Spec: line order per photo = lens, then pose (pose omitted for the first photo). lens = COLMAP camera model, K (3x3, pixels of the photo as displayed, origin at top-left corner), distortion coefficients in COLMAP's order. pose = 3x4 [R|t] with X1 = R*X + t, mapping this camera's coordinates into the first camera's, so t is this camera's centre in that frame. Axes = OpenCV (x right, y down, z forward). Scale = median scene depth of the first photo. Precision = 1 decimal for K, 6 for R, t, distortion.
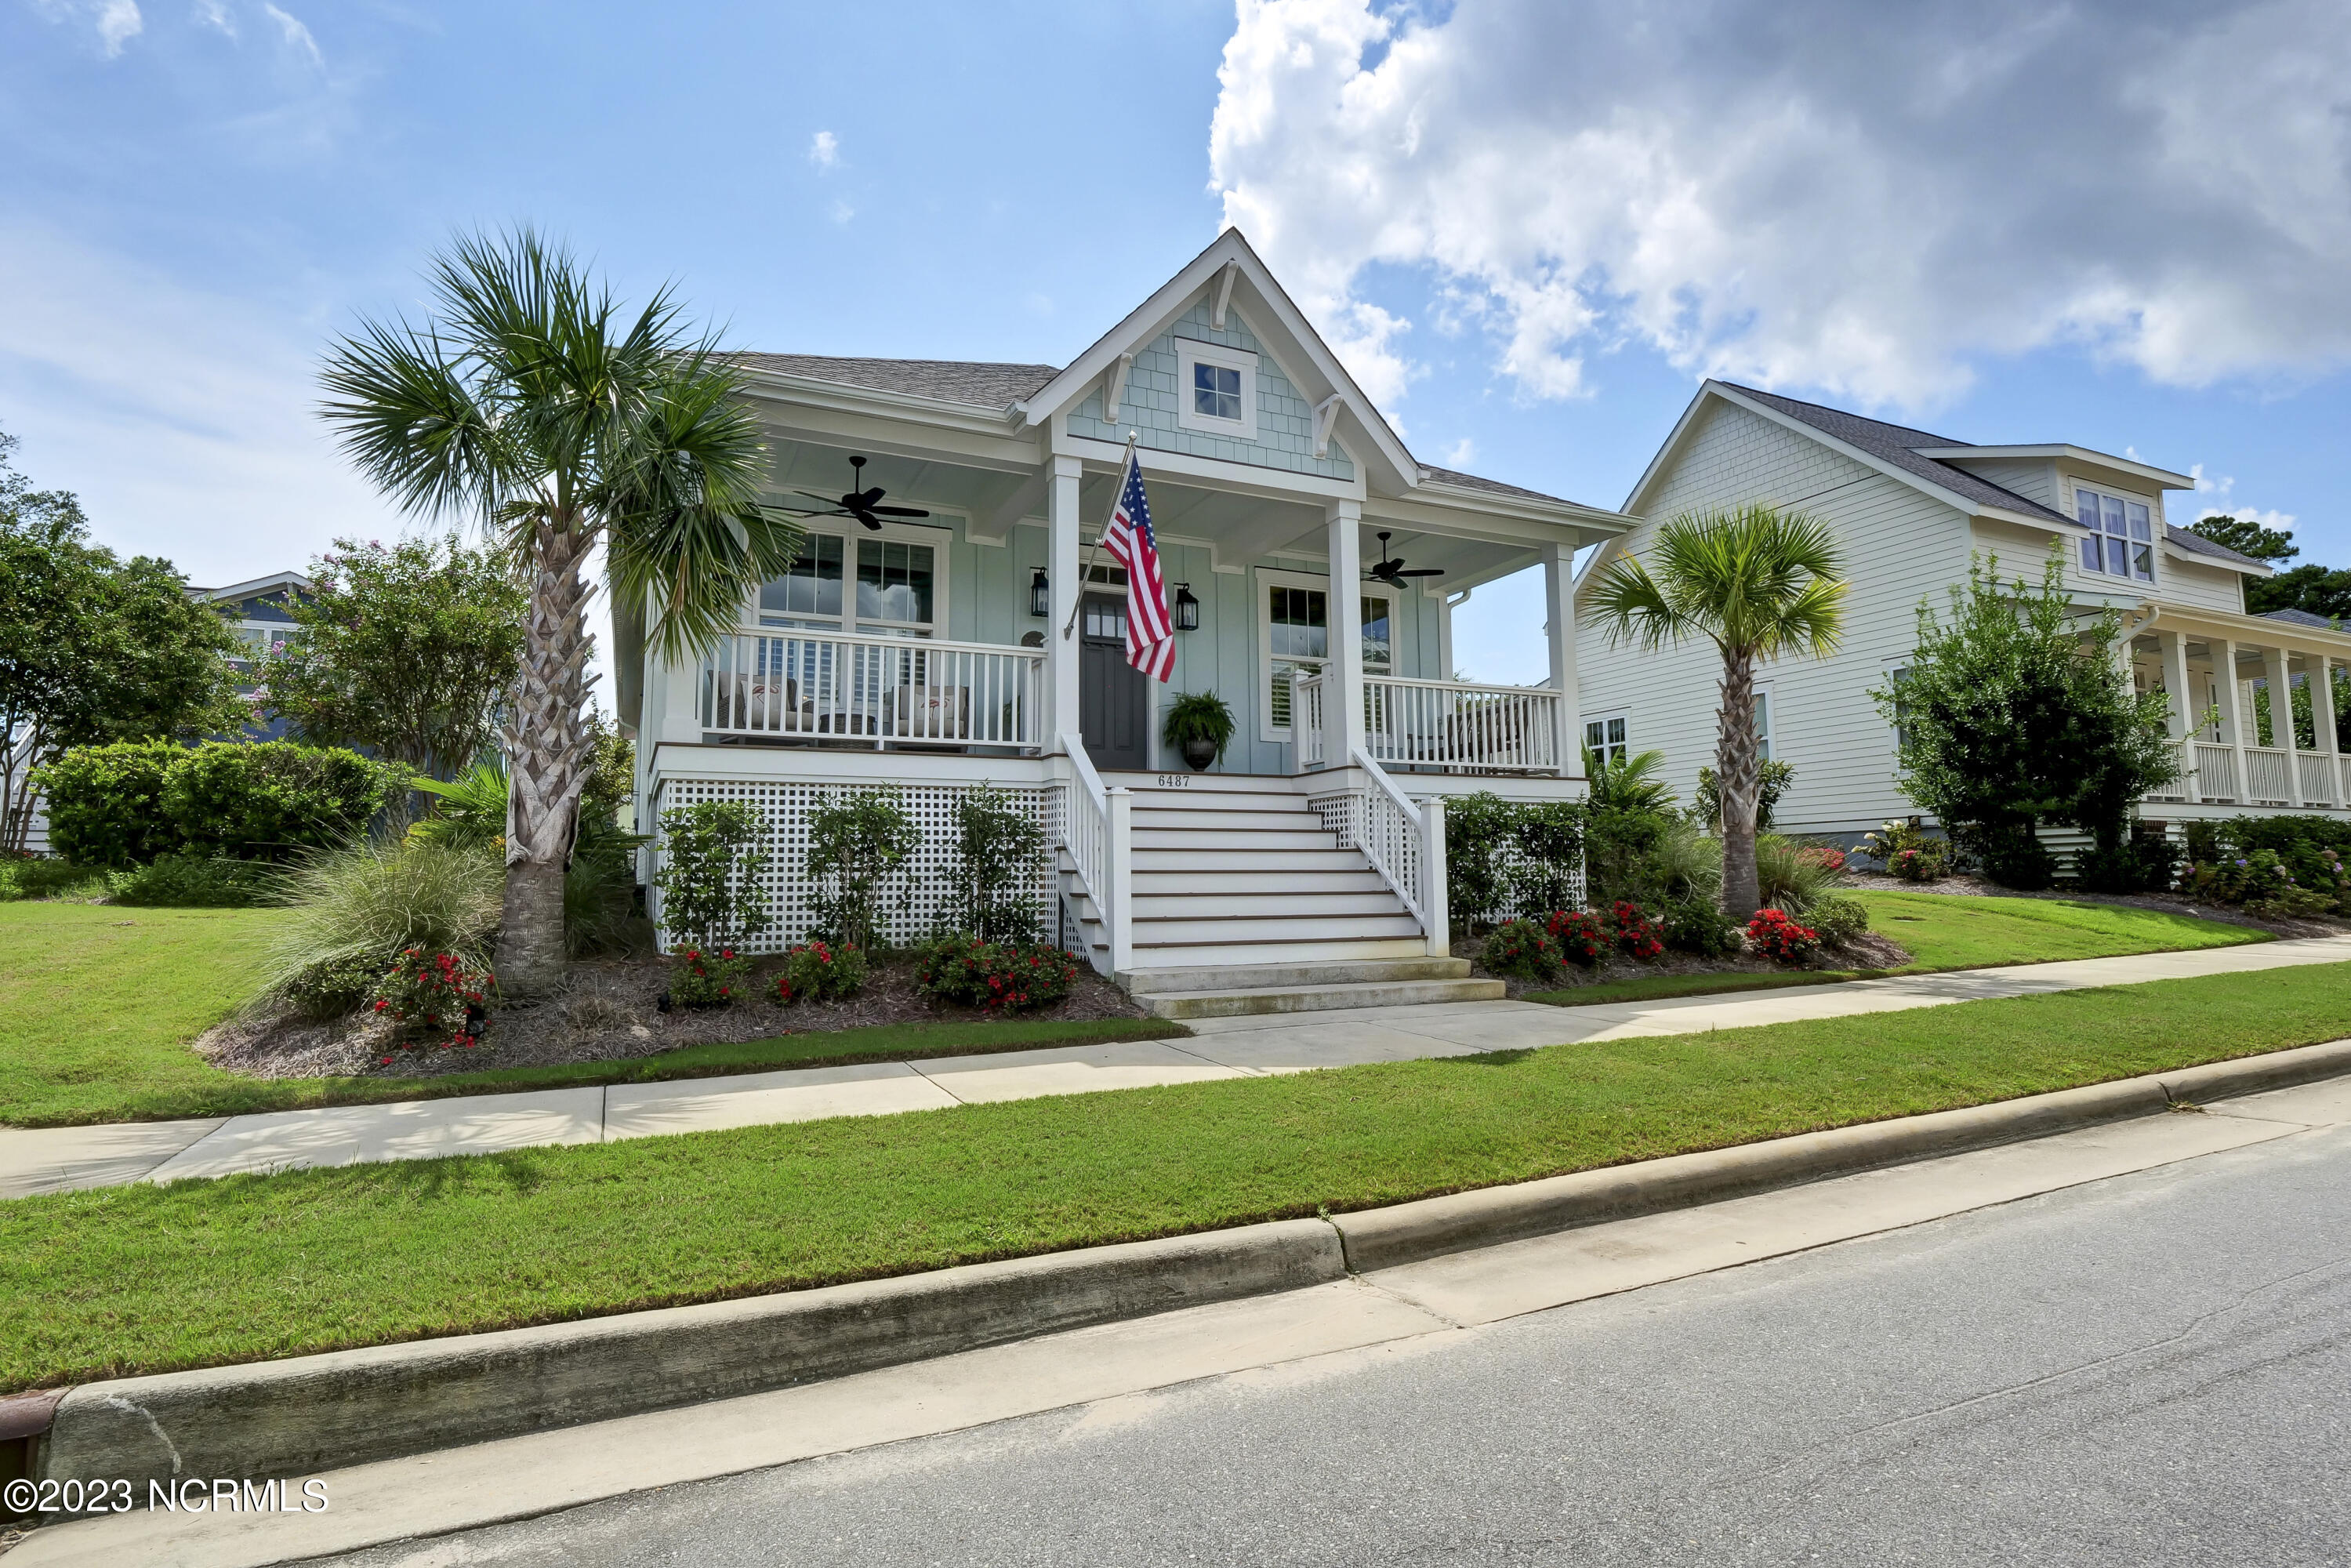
lens RADIAL K [[1228.4, 0, 1178.1], [0, 1228.4, 722.3], [0, 0, 1]] dist [-0.016356, -0.000465]
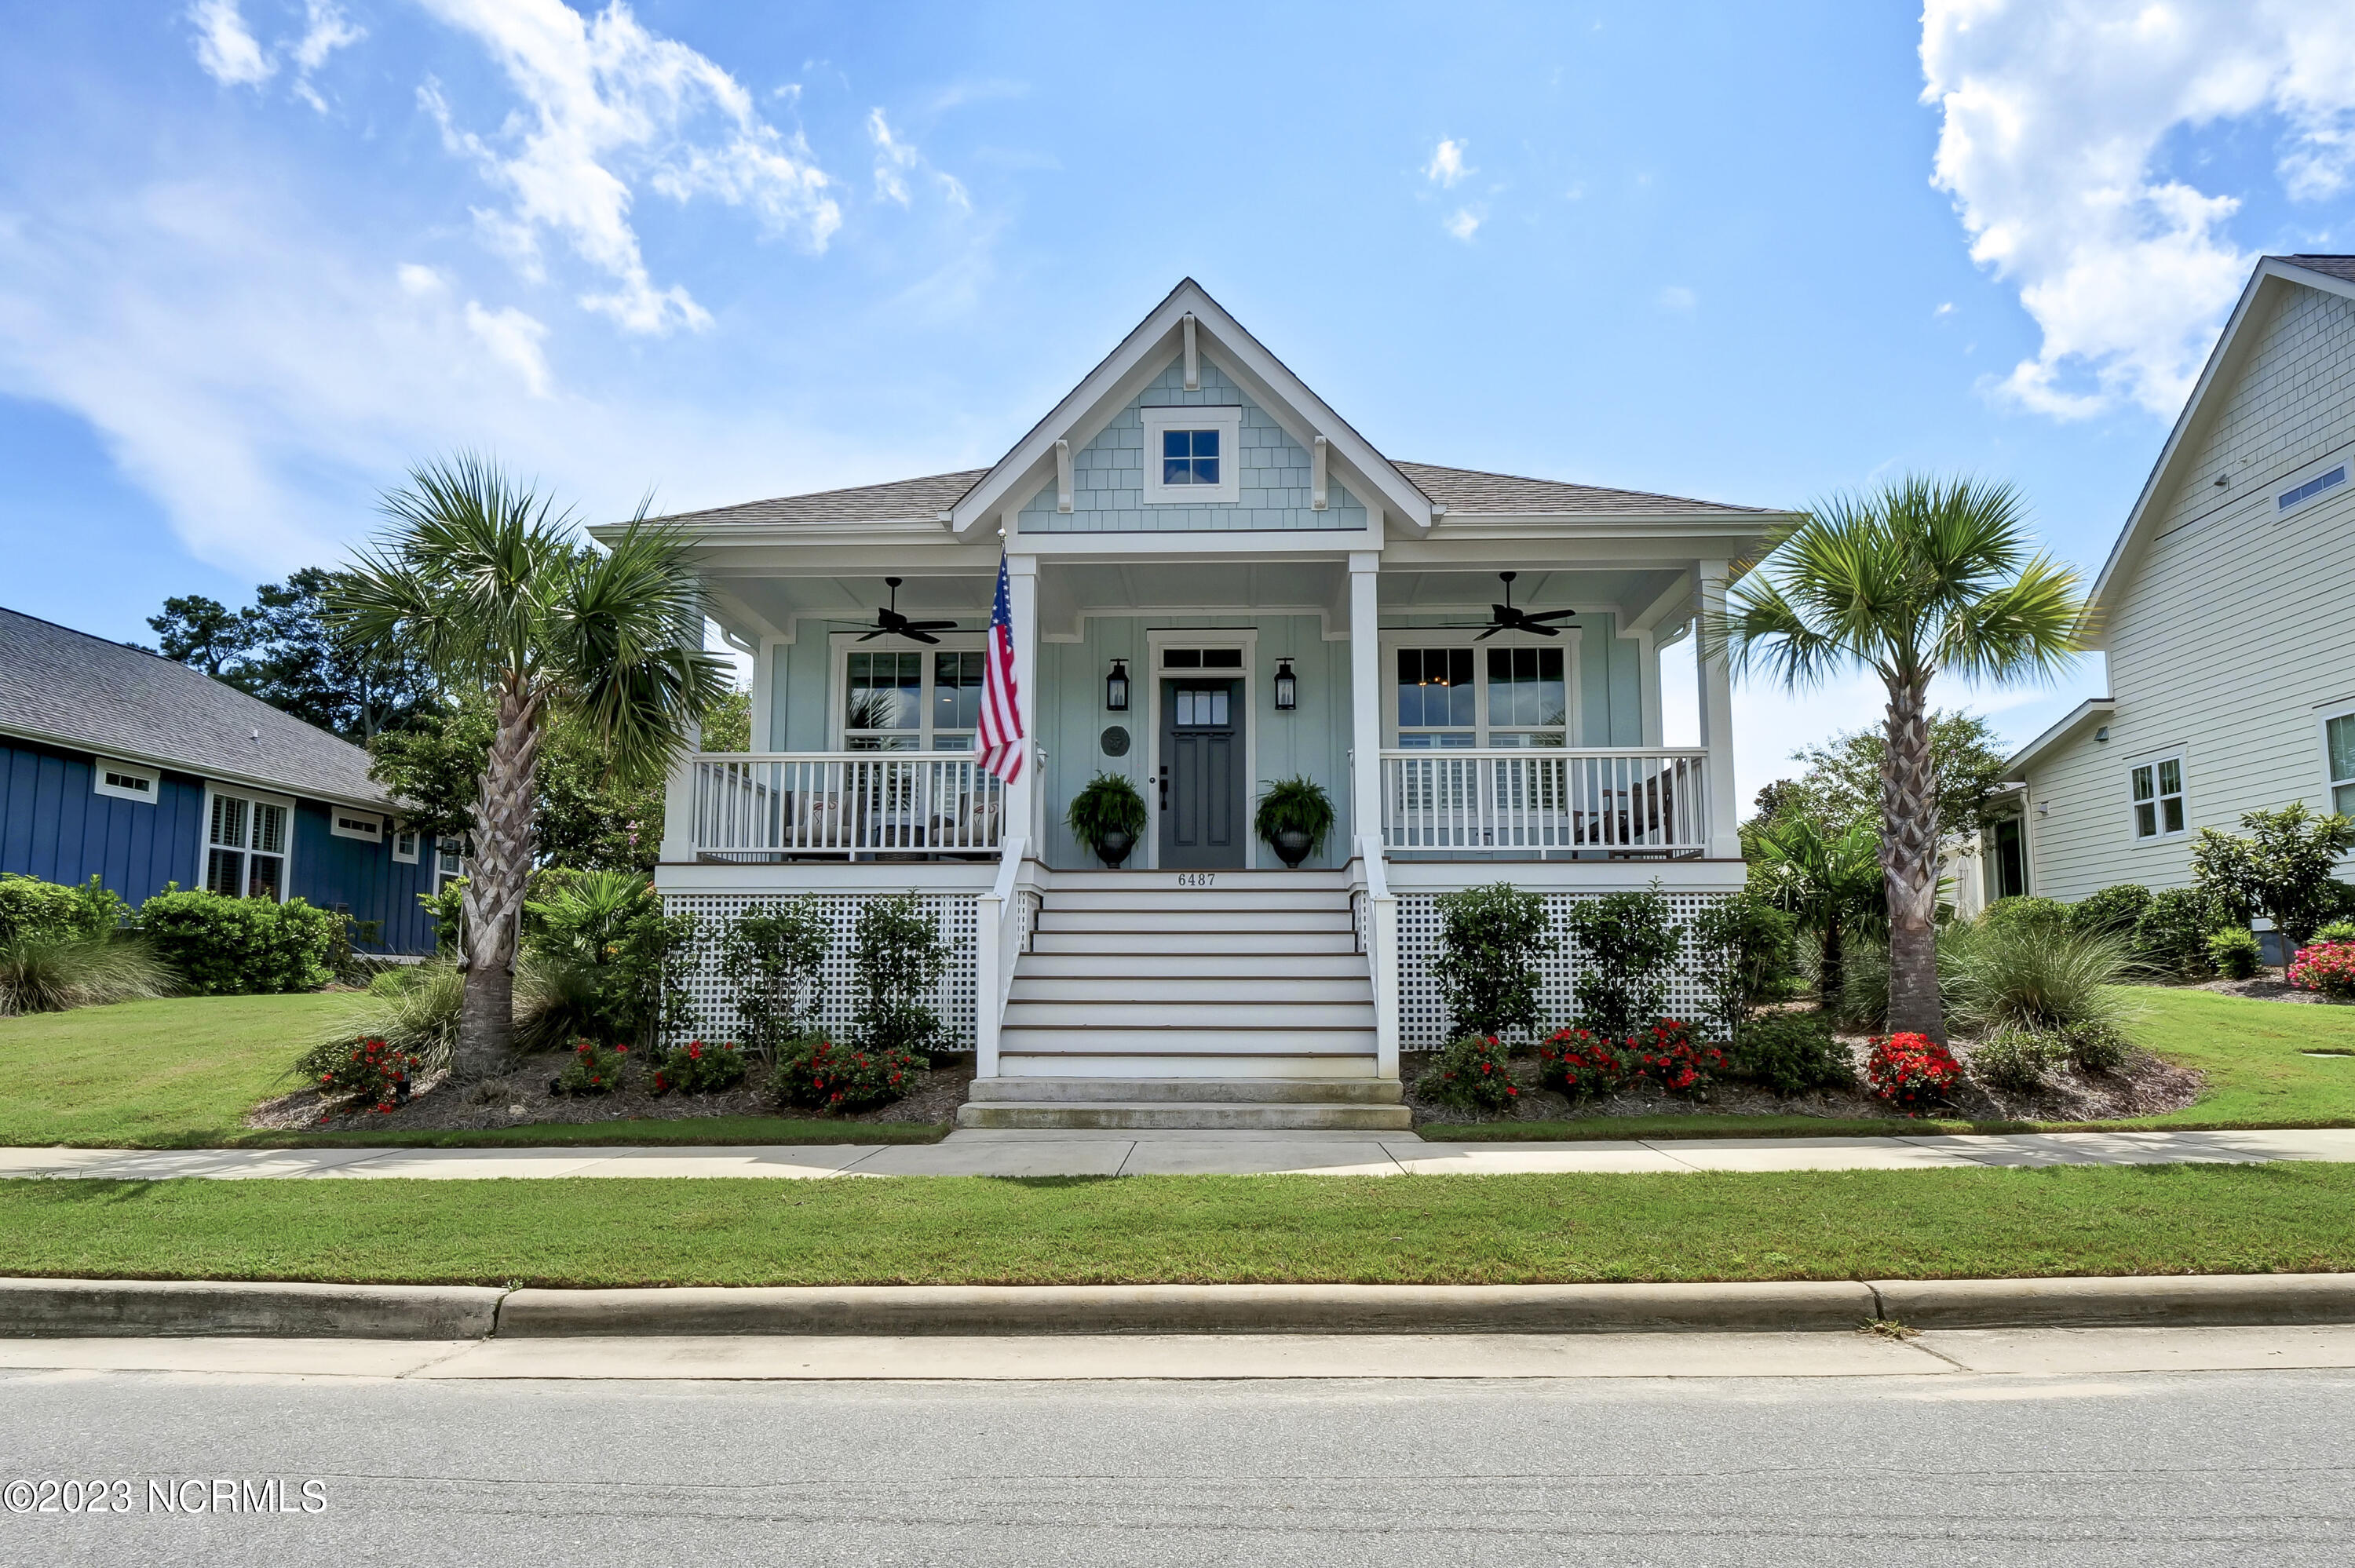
lens RADIAL K [[1397.9, 0, 1177.1], [0, 1397.9, 802.5], [0, 0, 1]] dist [-0.006103, -0.009182]
pose [[0.881188, -0.054197, -0.469650, 0.538563], [0.053423, 0.998460, -0.014986, 0.005100], [0.469739, -0.011884, 0.882726, 0.069953]]
